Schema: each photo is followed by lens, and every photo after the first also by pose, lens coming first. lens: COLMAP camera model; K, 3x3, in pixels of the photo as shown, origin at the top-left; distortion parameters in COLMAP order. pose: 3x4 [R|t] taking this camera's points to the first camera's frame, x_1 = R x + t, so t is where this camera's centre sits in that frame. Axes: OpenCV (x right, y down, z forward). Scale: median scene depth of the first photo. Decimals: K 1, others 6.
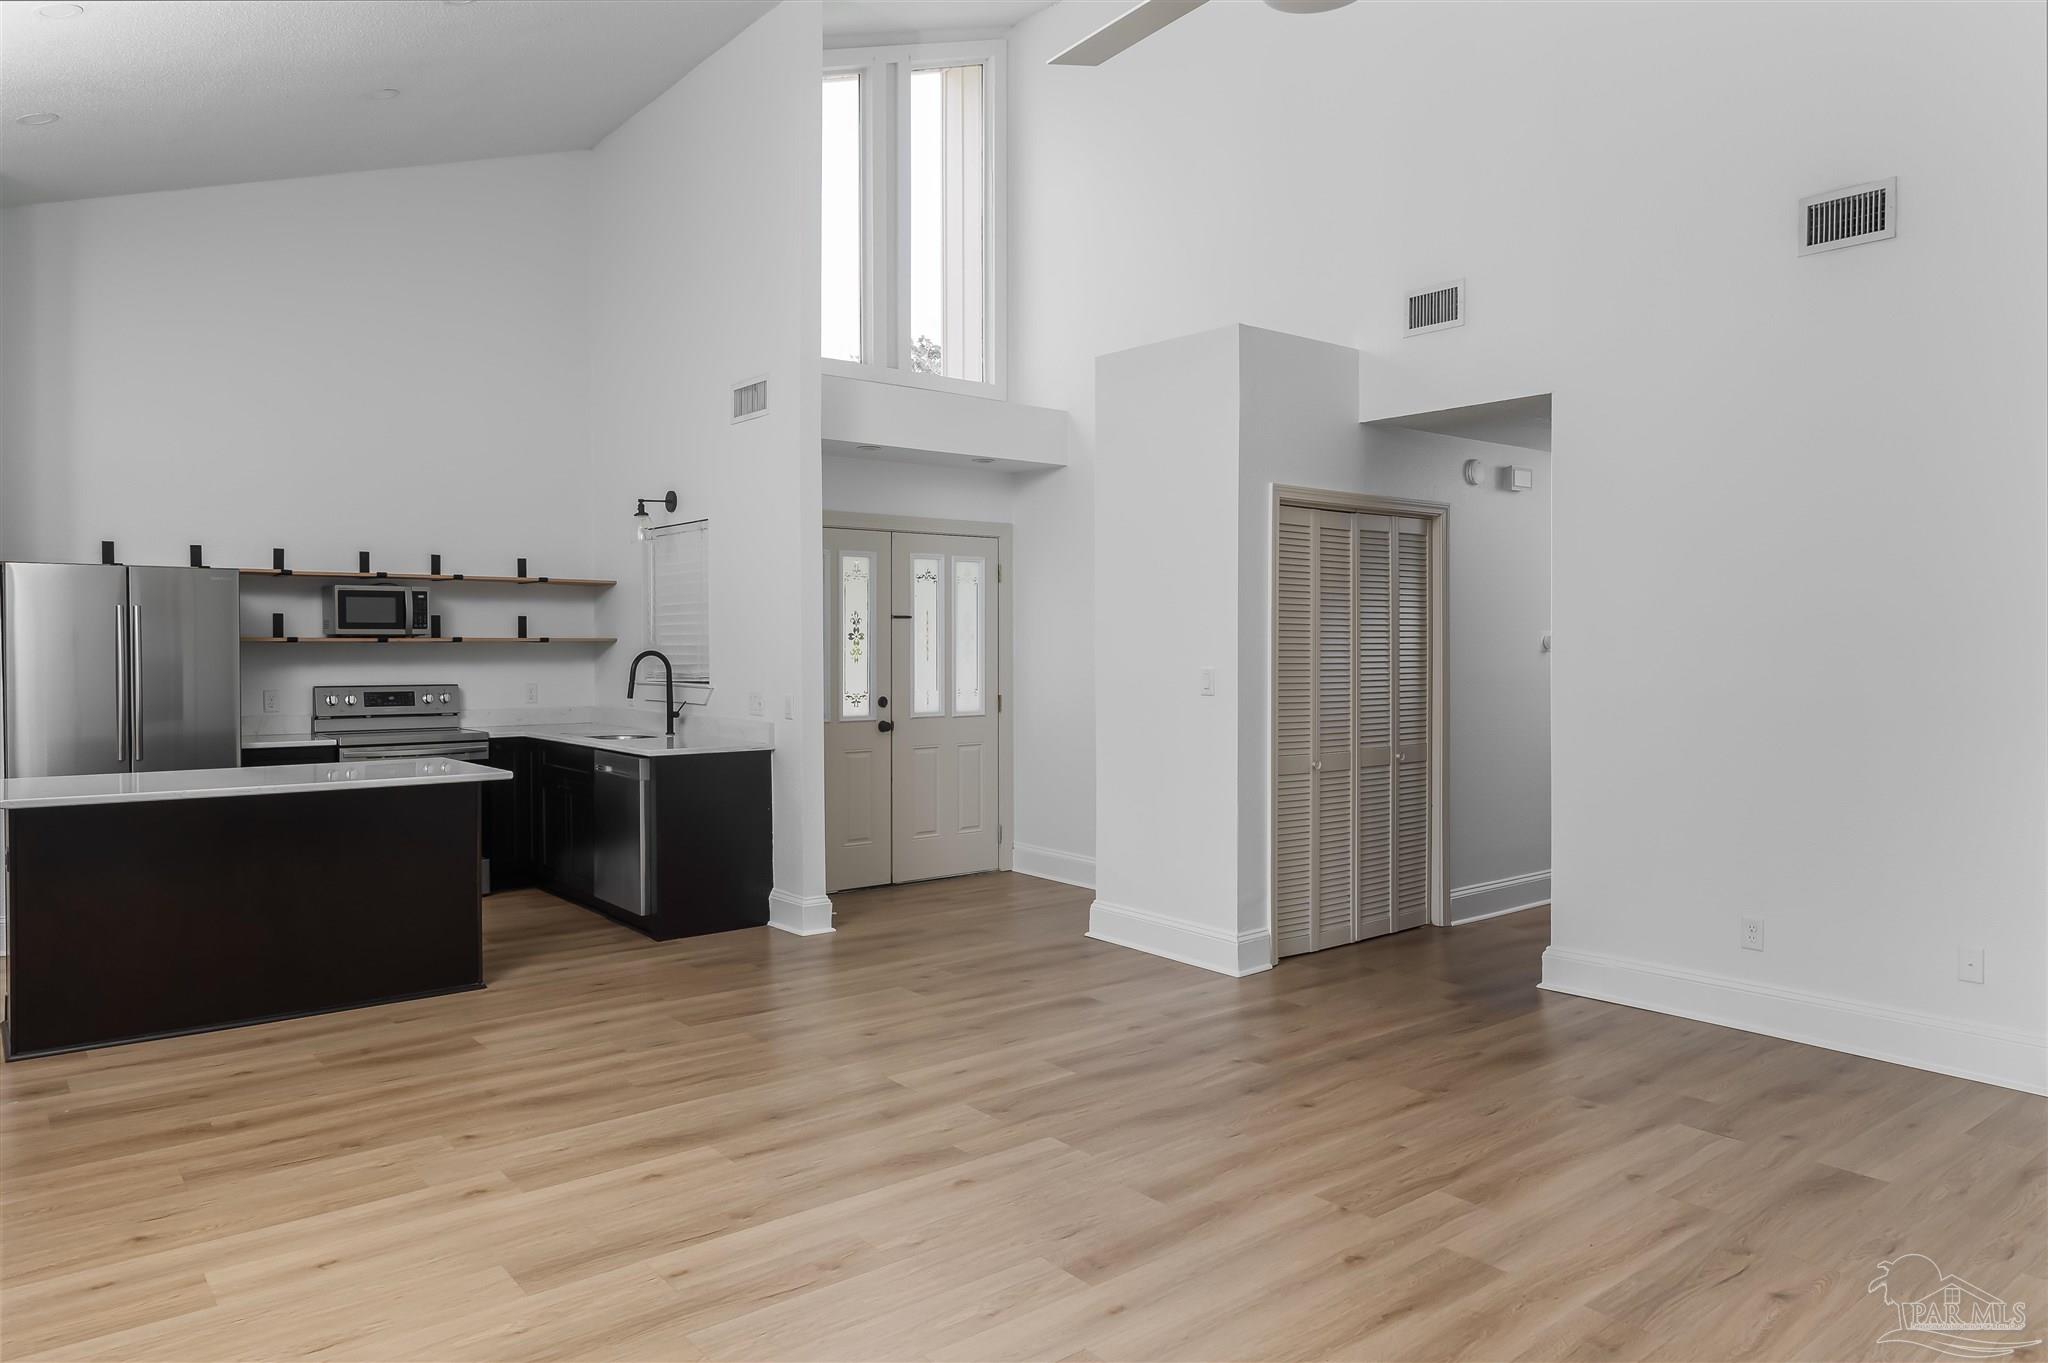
lens RADIAL K [[1318.3, 0, 1024.0], [0, 1318.3, 681.5], [0, 0, 1]] dist [0.002389, -0.000577]
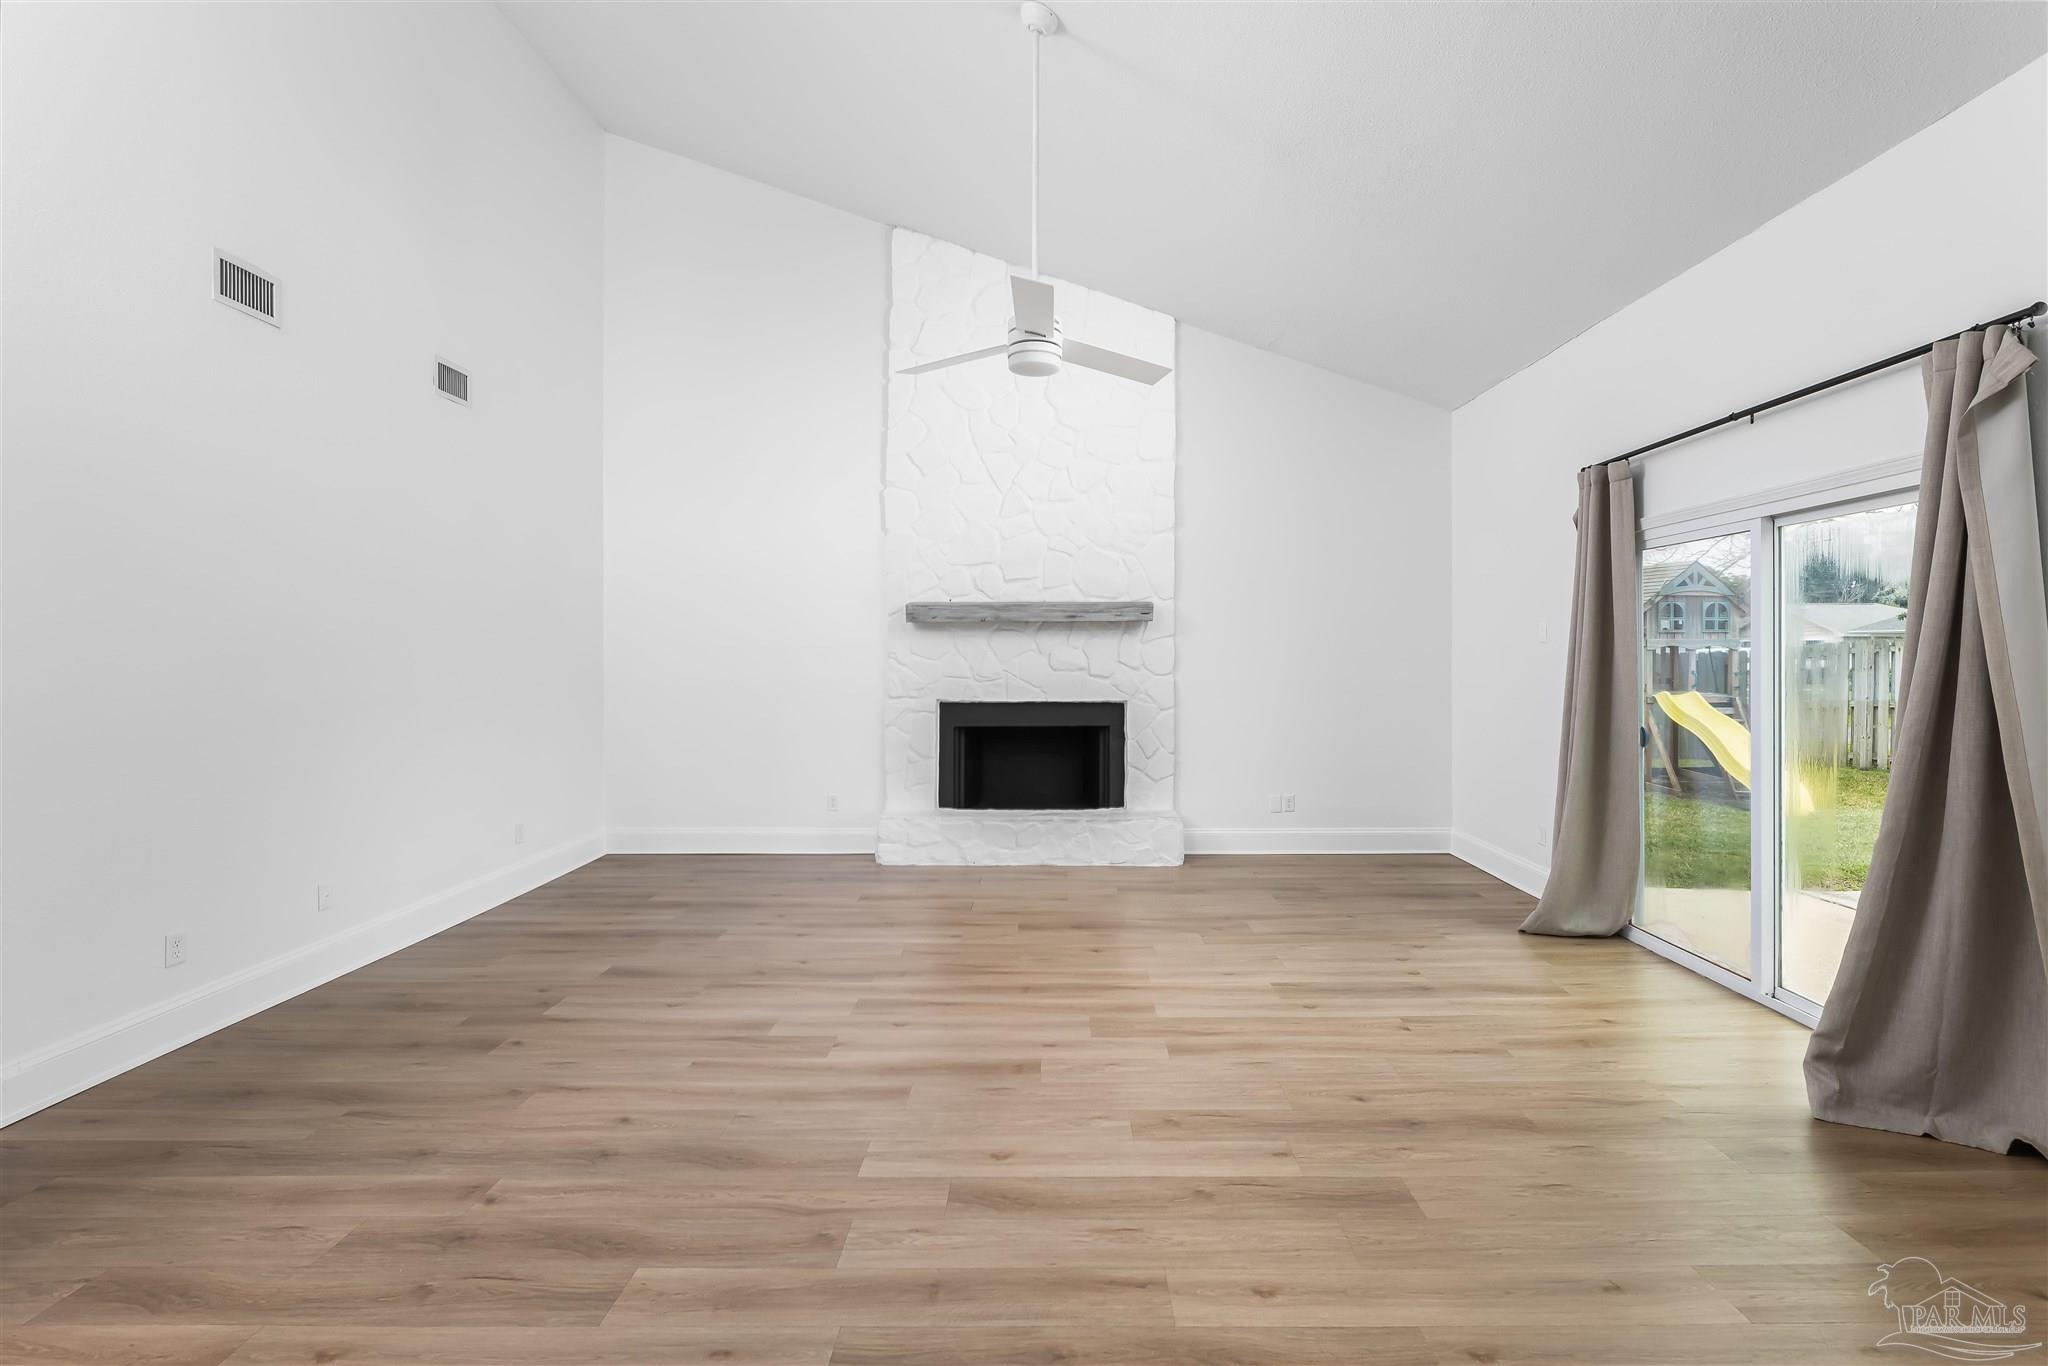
lens RADIAL K [[892.0, 0, 1056.5], [0, 892.0, 632.8], [0, 0, 1]] dist [-0.002660, -0.000210]
pose [[-0.777189, 0.017661, 0.629020, -0.304371], [0.018593, 0.999814, -0.005100, -0.024245], [-0.628993, 0.007732, -0.777372, 0.852442]]
